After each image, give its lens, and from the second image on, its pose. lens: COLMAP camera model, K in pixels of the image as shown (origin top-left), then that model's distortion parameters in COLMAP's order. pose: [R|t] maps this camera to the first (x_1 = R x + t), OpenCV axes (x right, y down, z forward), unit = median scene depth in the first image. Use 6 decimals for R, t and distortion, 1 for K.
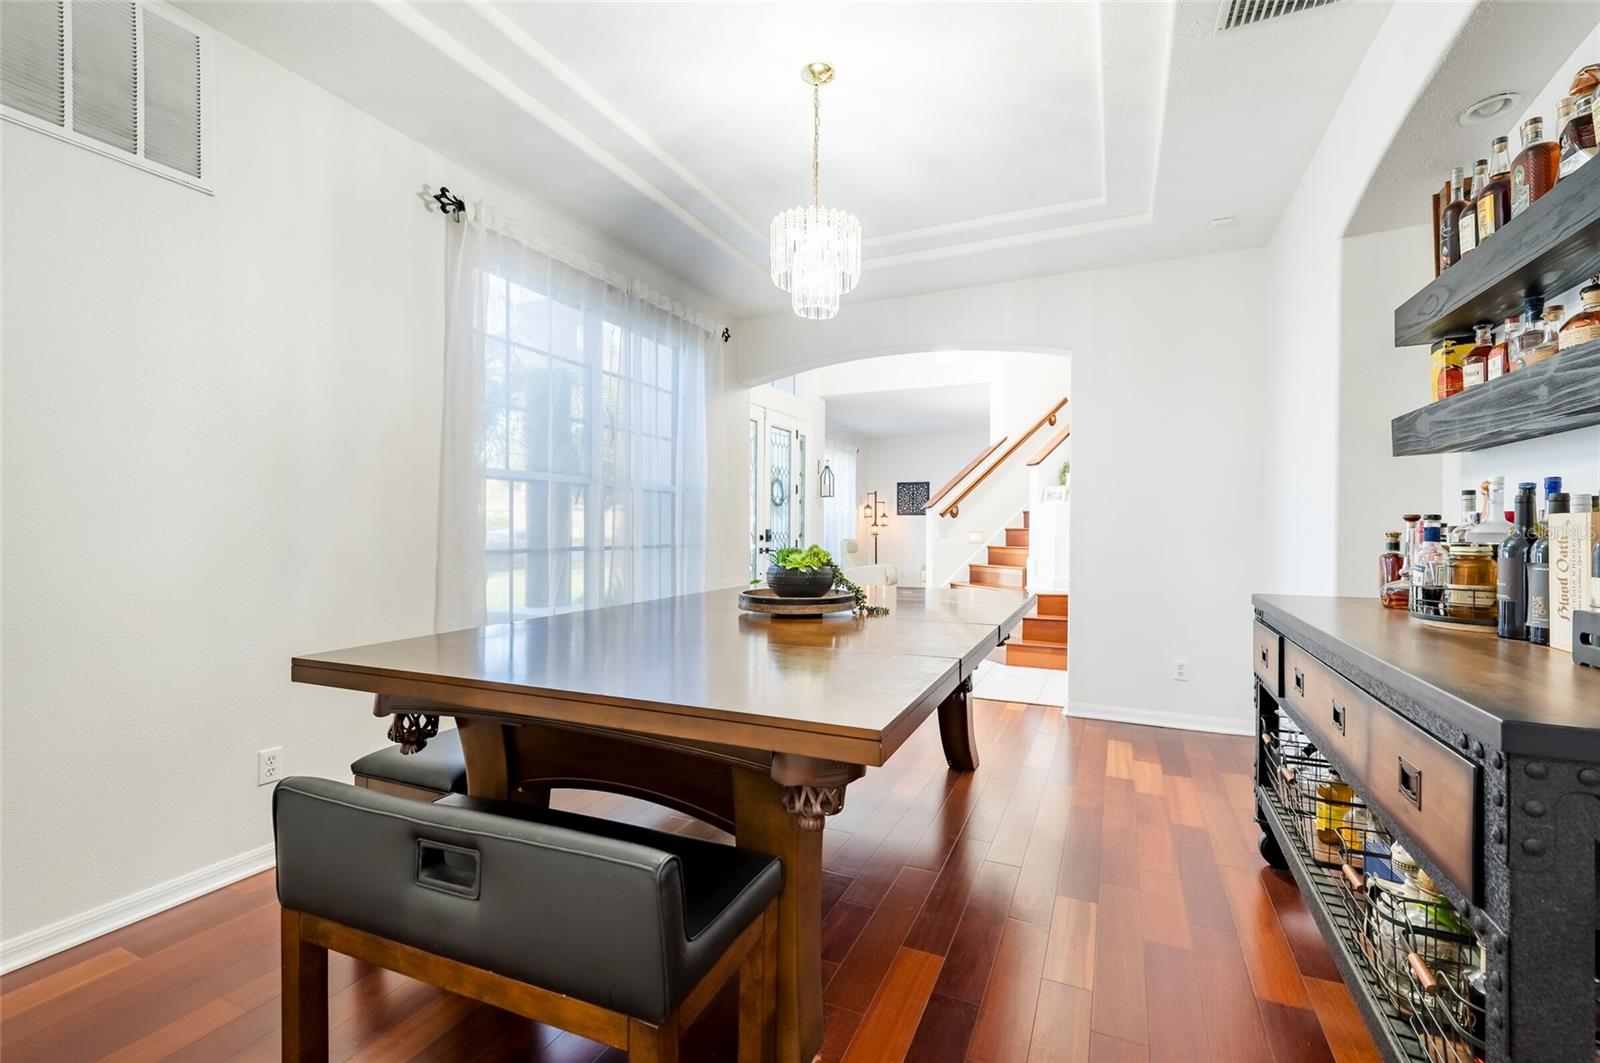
lens RADIAL K [[686.2, 0, 799.8], [0, 686.2, 530.1], [0, 0, 1]] dist [0.001644, -0.000021]
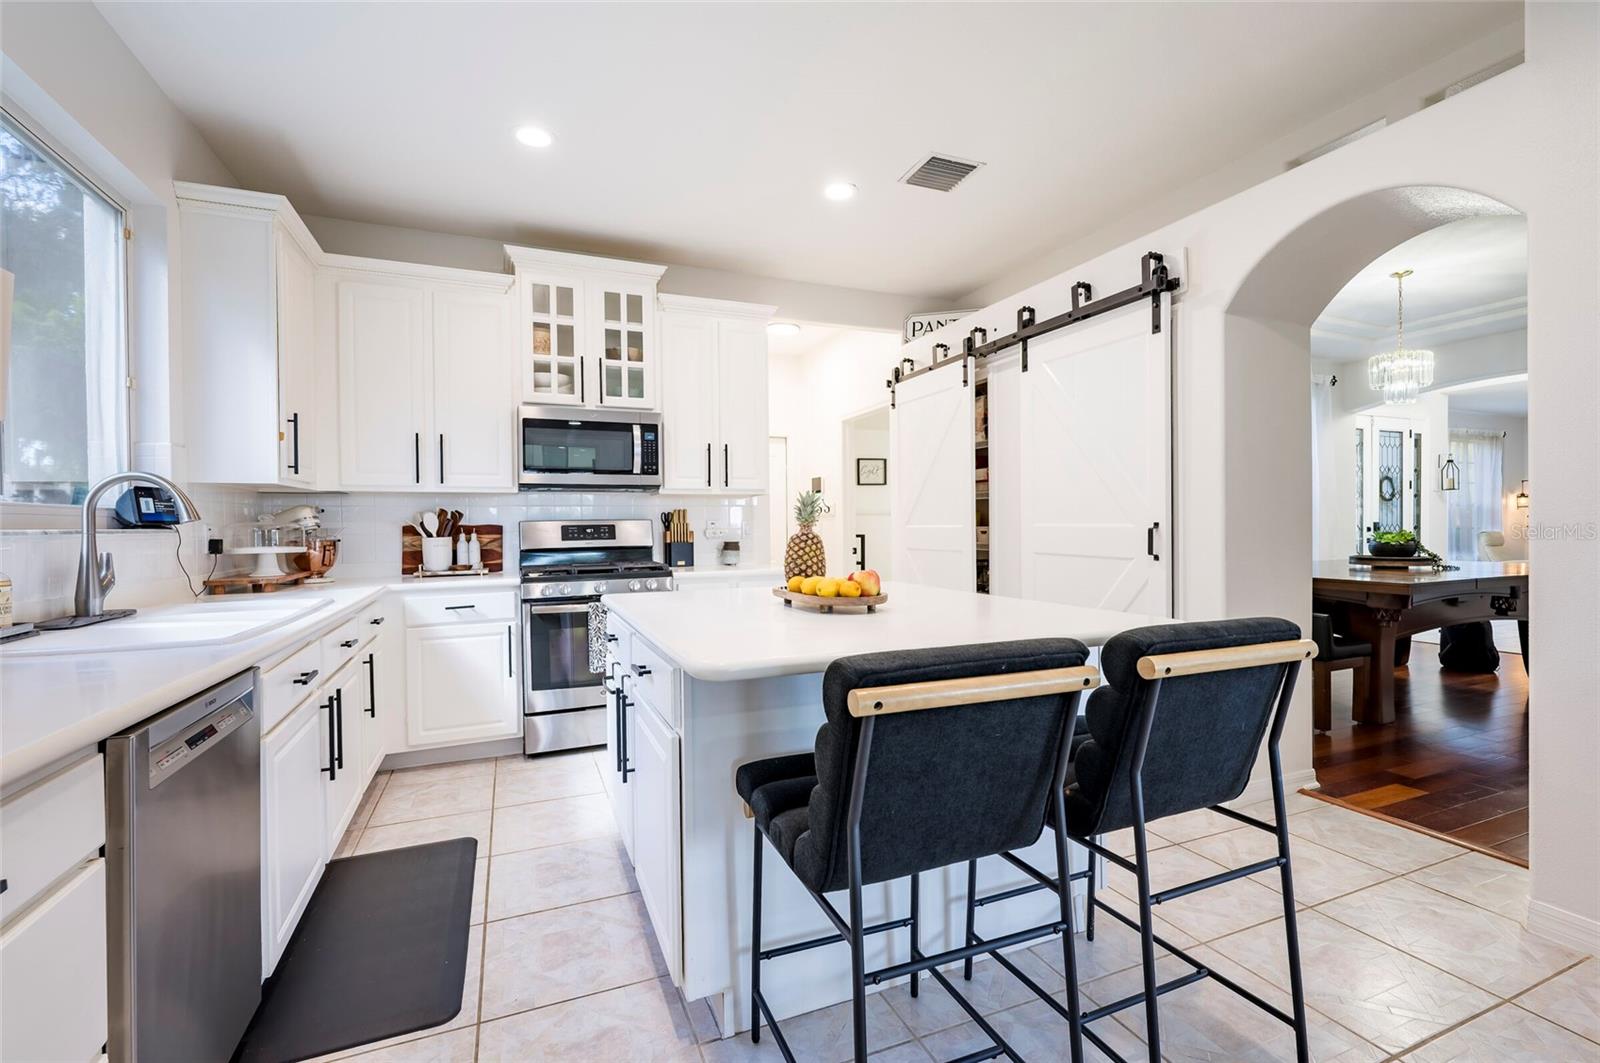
lens RADIAL K [[702.1, 0, 806.6], [0, 702.1, 531.0], [0, 0, 1]] dist [-0.002499, -0.000933]
pose [[0.740584, -0.005210, -0.671944, 0.034132], [0.009220, 0.999955, 0.002408, 0.002083], [0.671901, -0.007978, 0.740598, -0.487661]]
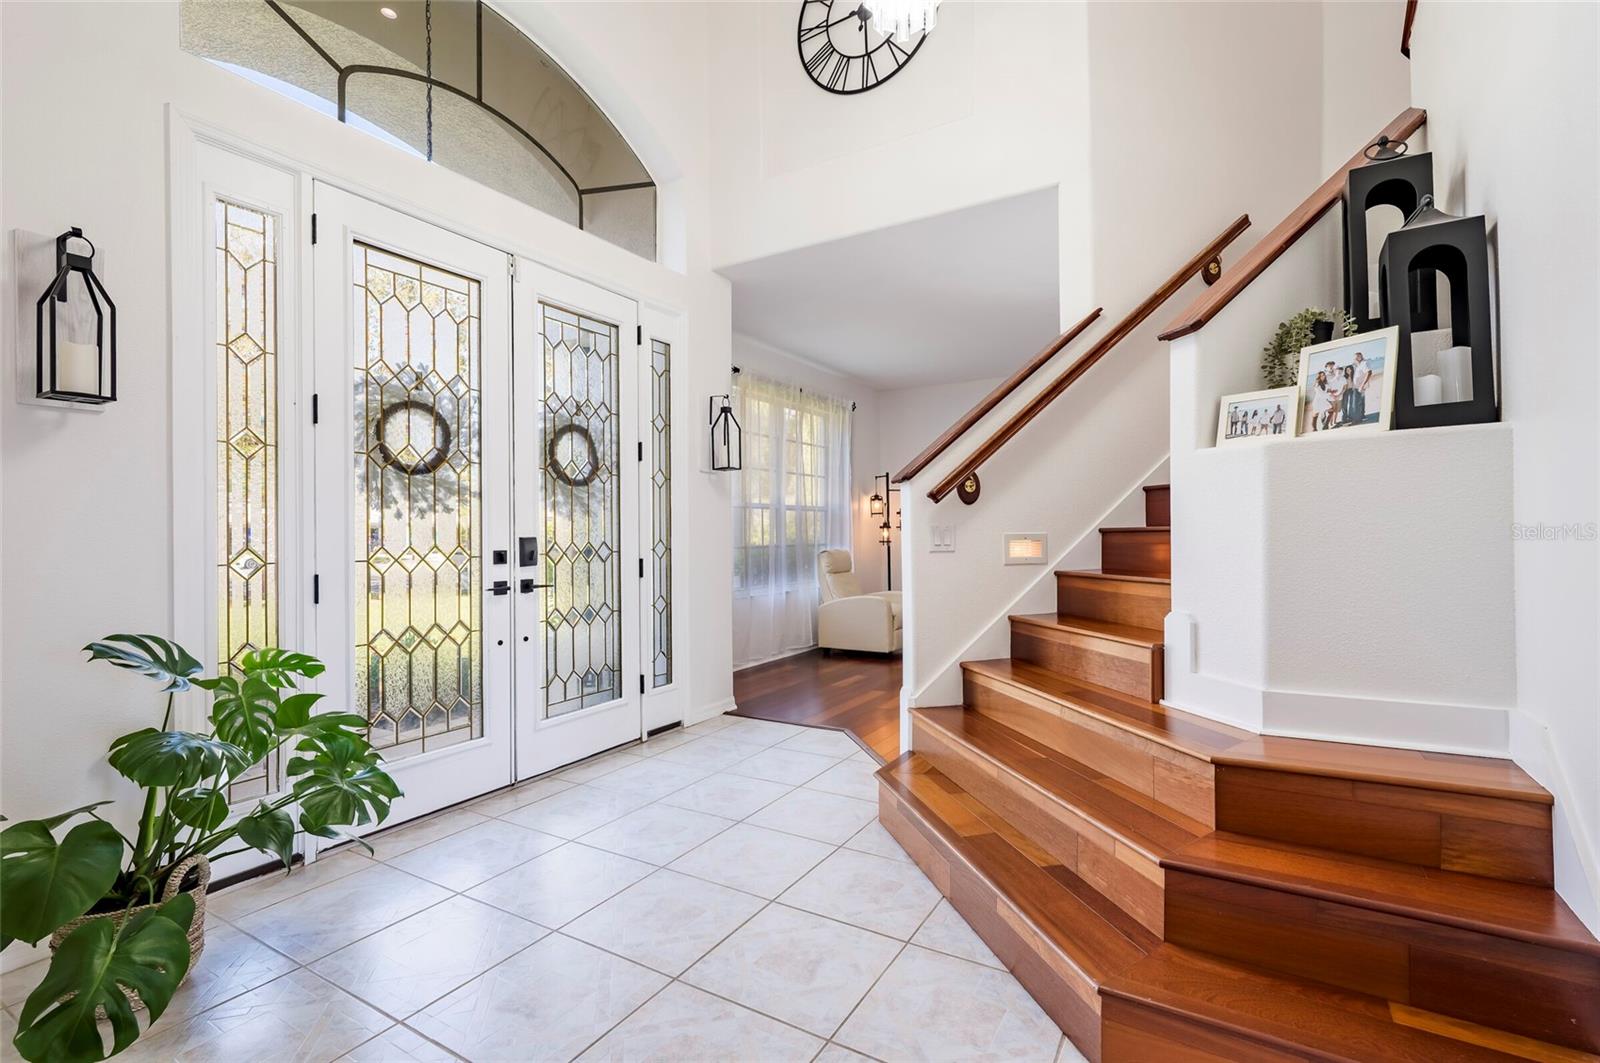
lens RADIAL K [[719.7, 0, 801.5], [0, 719.7, 529.7], [0, 0, 1]] dist [0.001796, -0.000294]
pose [[0.993868, -0.013212, -0.109780, 0.170311], [0.012311, 0.999885, -0.008882, 0.000373], [0.109885, 0.007476, 0.993916, 0.554385]]
